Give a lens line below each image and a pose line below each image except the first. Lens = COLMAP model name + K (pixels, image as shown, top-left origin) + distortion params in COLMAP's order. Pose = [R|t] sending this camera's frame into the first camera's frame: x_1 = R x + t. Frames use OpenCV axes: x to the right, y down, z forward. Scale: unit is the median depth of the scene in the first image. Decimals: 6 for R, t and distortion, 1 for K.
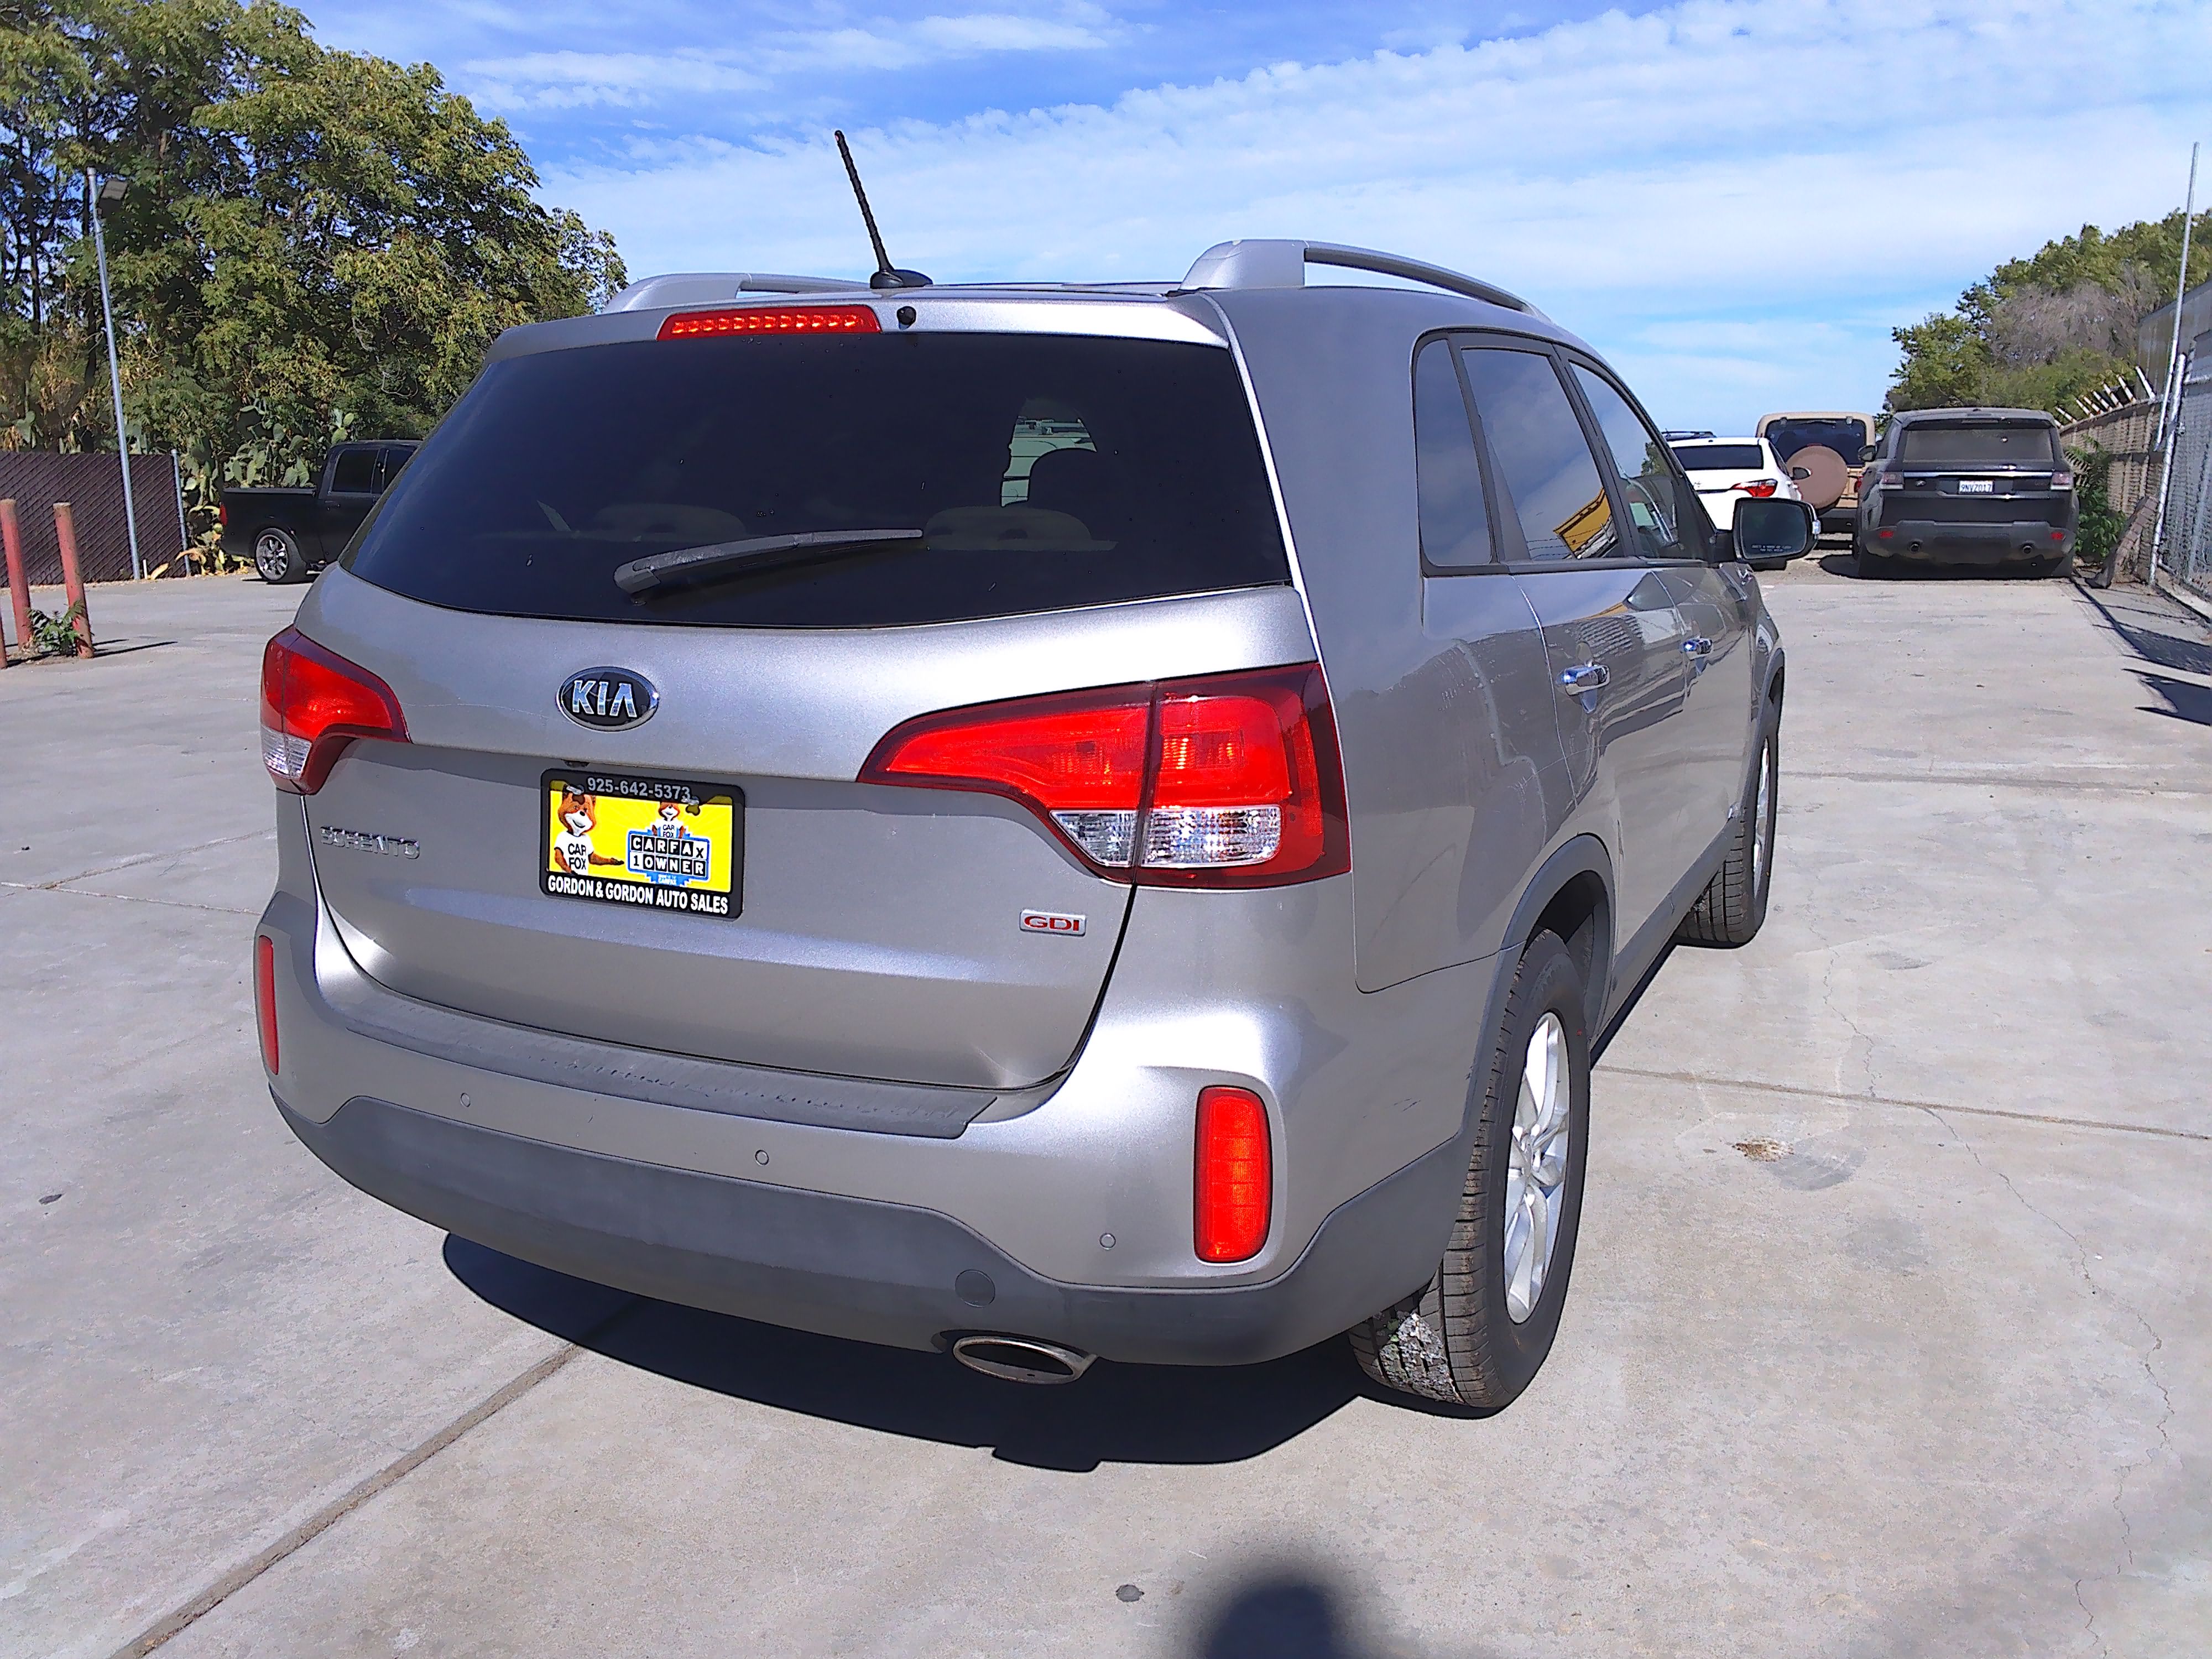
lens RADIAL K [[1695.9, 0, 1106.0], [0, 1695.9, 829.5], [0, 0, 1]] dist [0.001190, -0.003073]
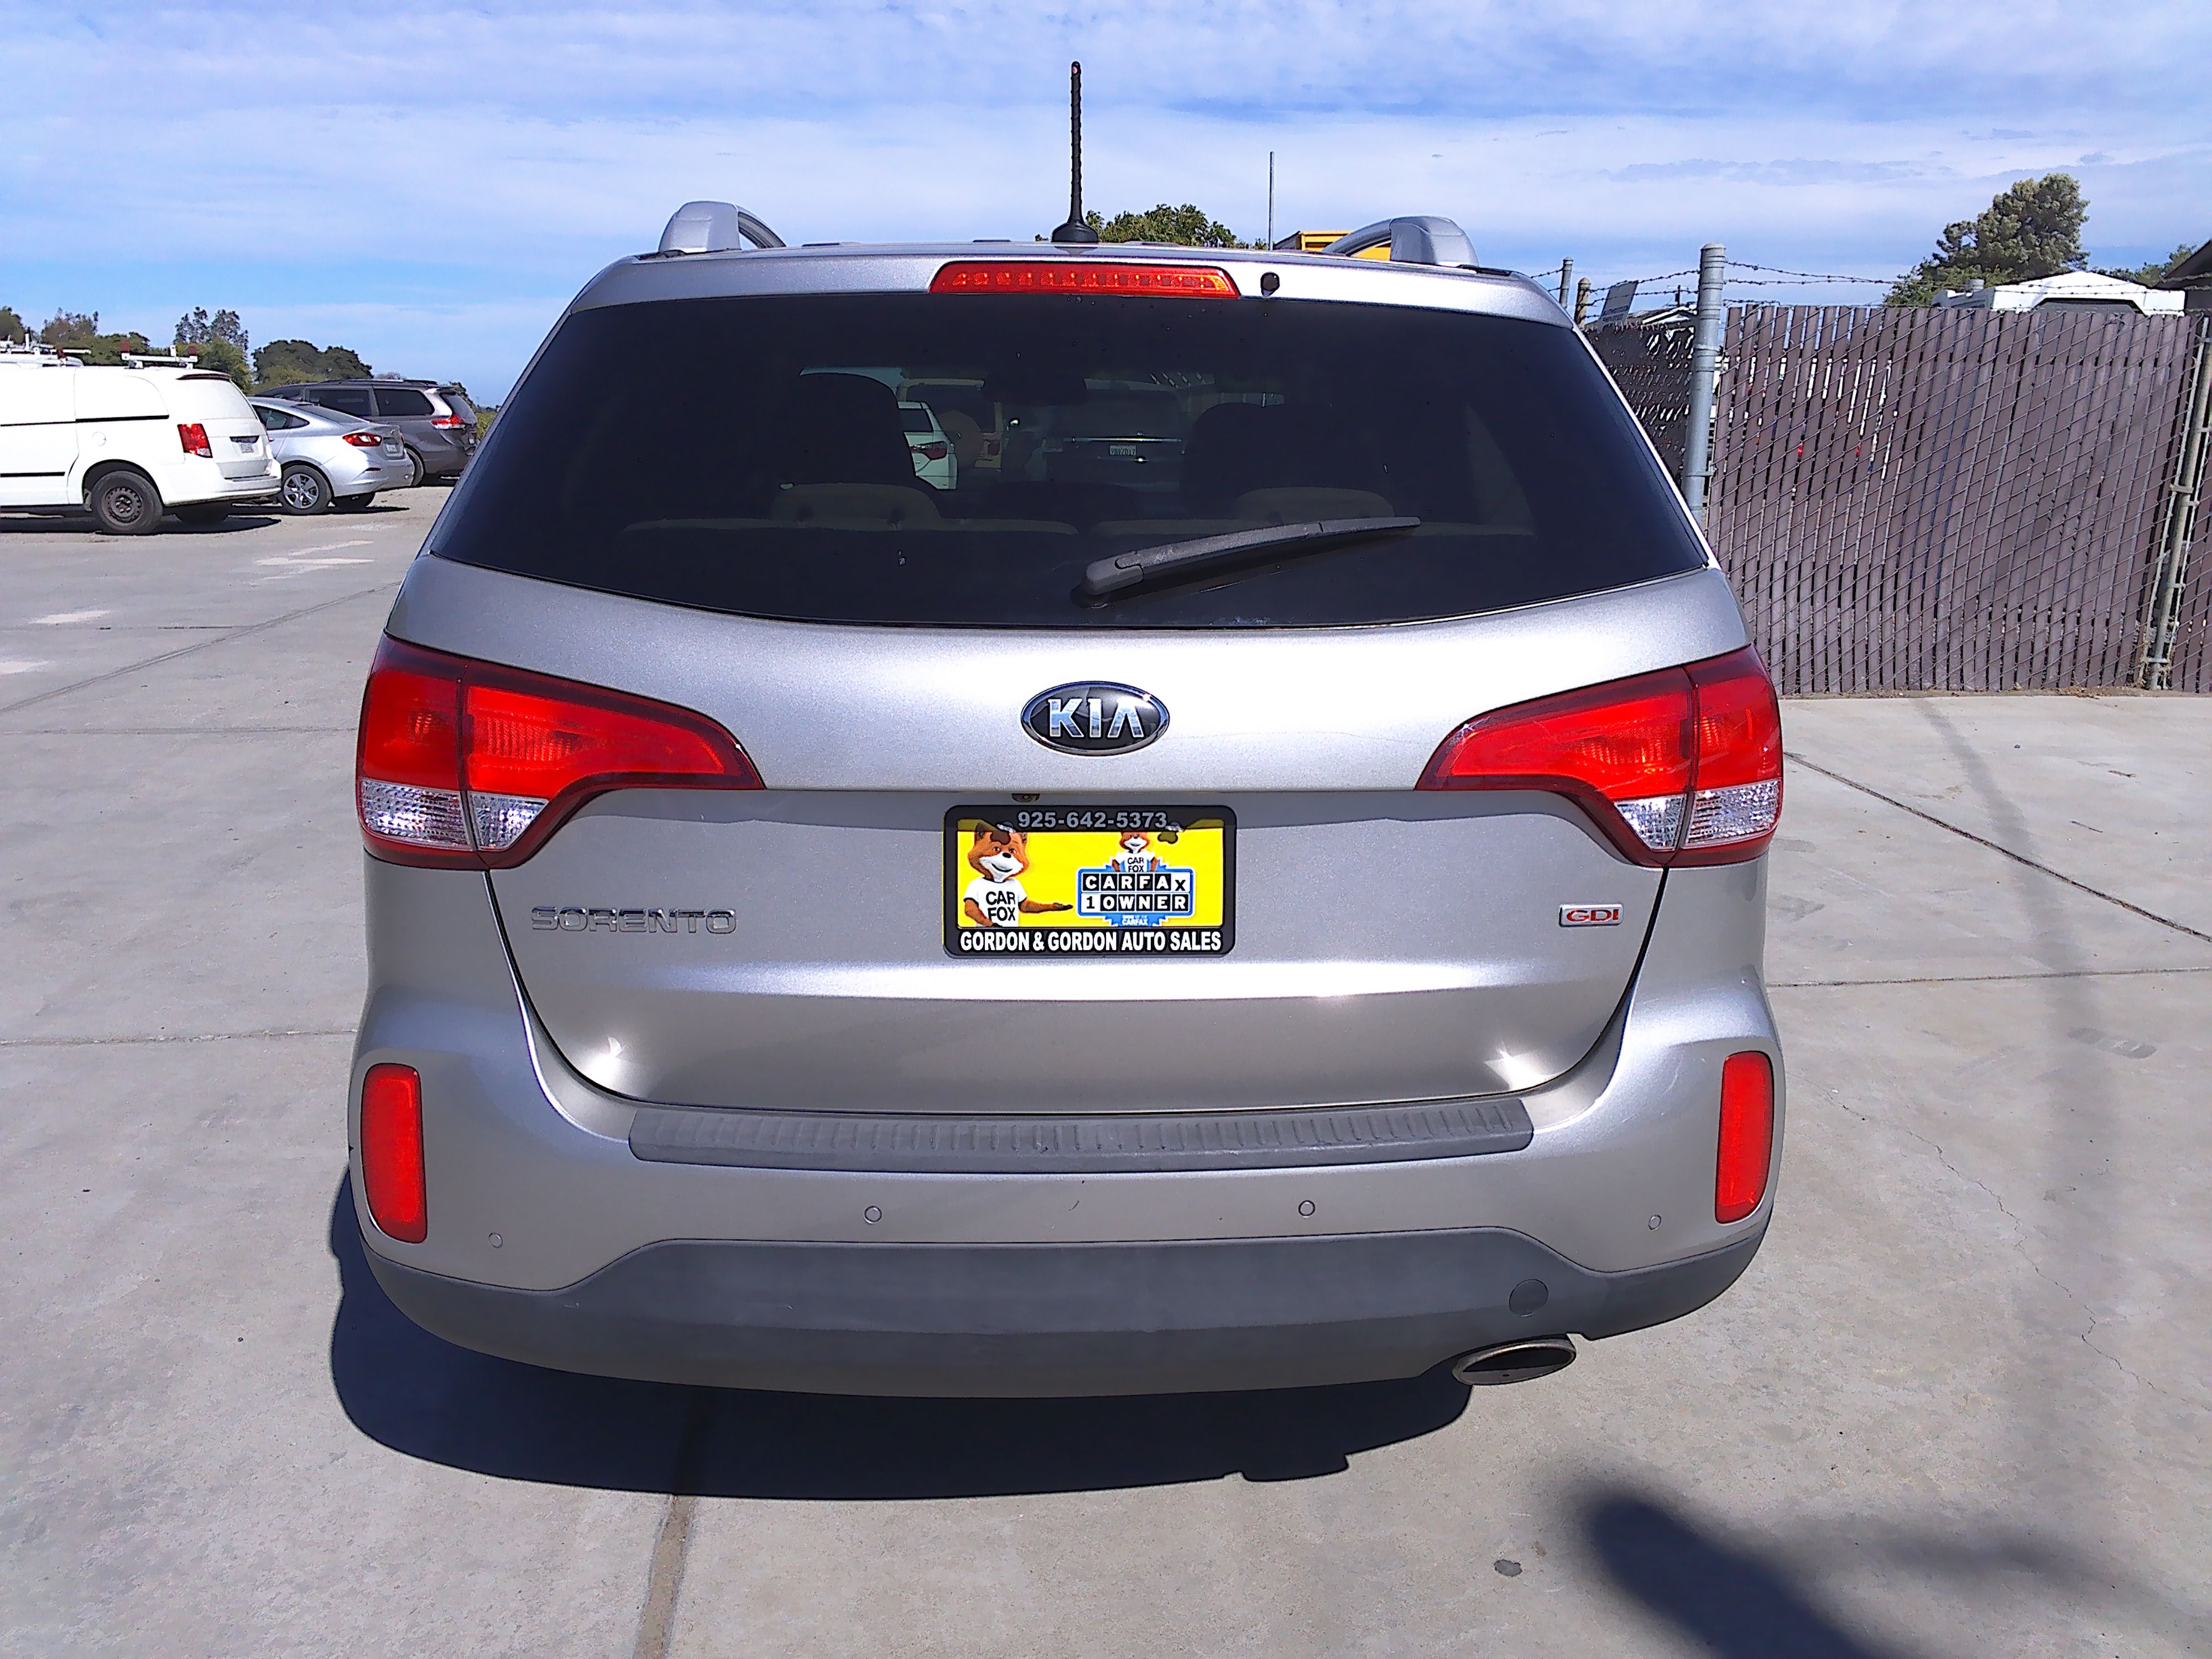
lens RADIAL K [[1695.9, 0, 1106.0], [0, 1695.9, 829.5], [0, 0, 1]] dist [0.001190, -0.003073]
pose [[0.882910, -0.094874, 0.459857, -0.666841], [0.083221, 0.995487, 0.045600, -0.057801], [-0.462108, -0.001991, 0.886821, 0.230618]]
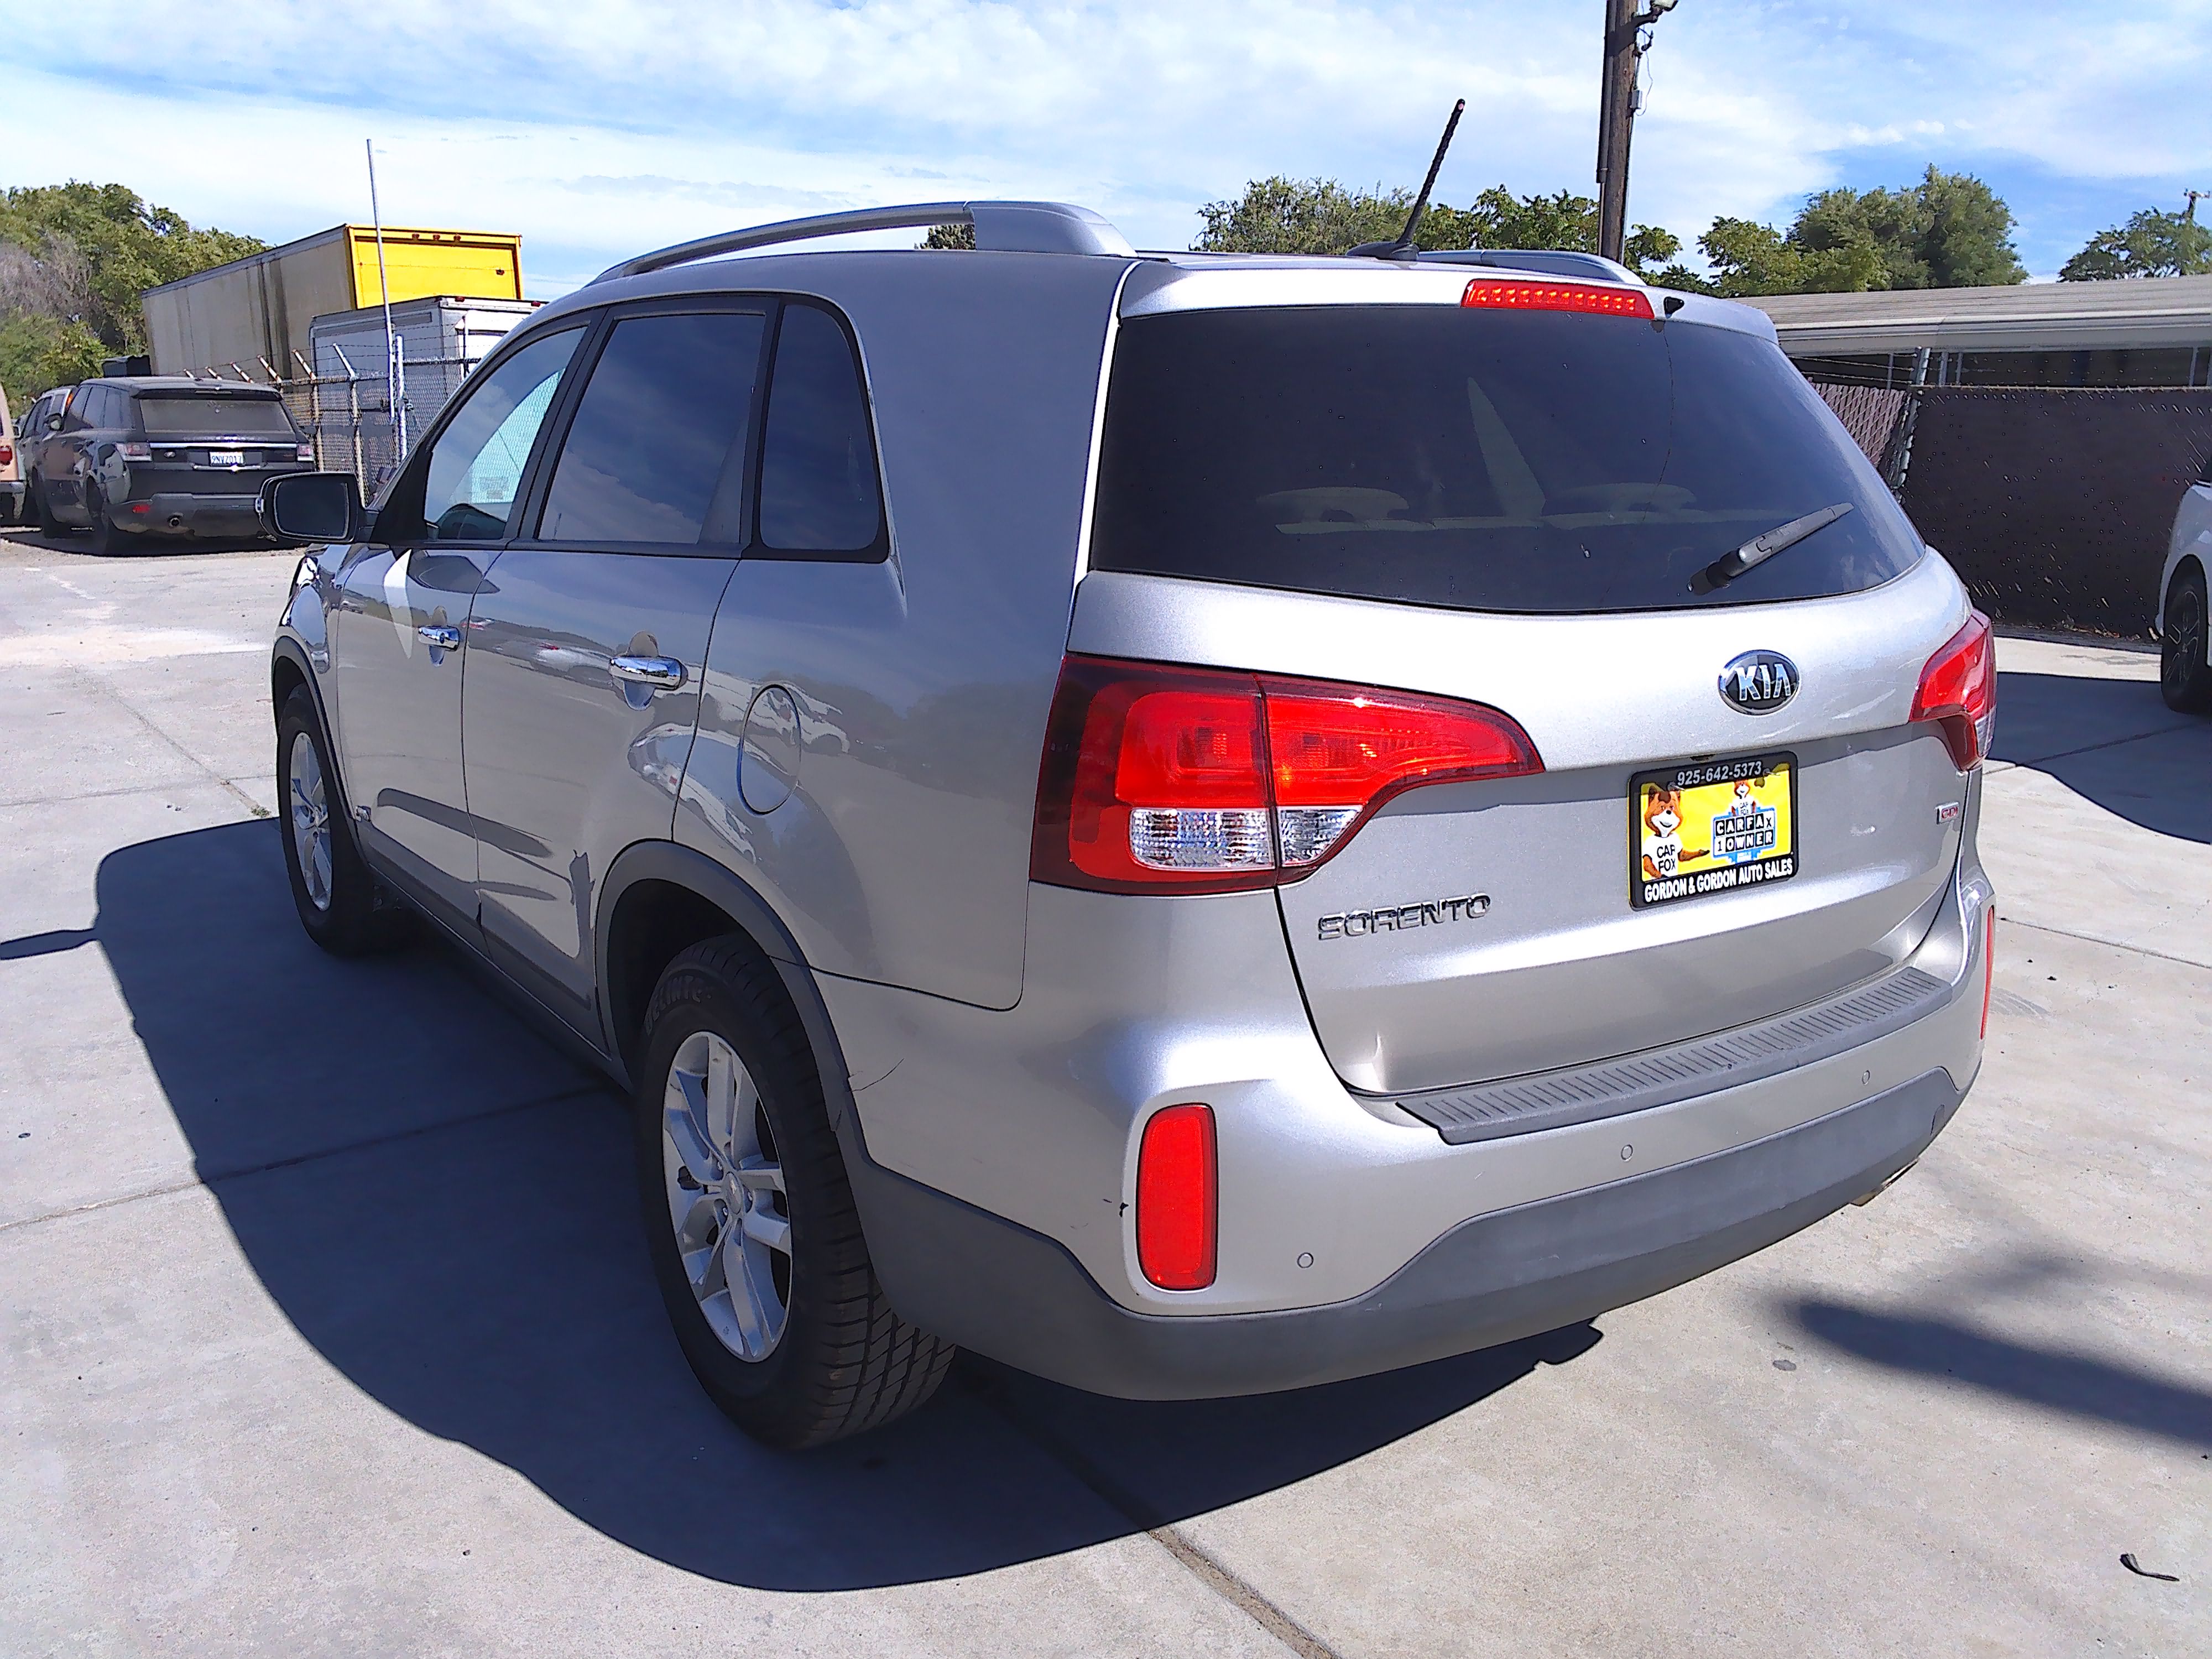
lens RADIAL K [[1695.9, 0, 1106.0], [0, 1695.9, 829.5], [0, 0, 1]] dist [0.001190, -0.003073]
pose [[0.531419, -0.178495, 0.828091, -1.290550], [0.164810, 0.980654, 0.105615, -0.155237], [-0.830922, 0.080352, 0.550556, 0.755041]]
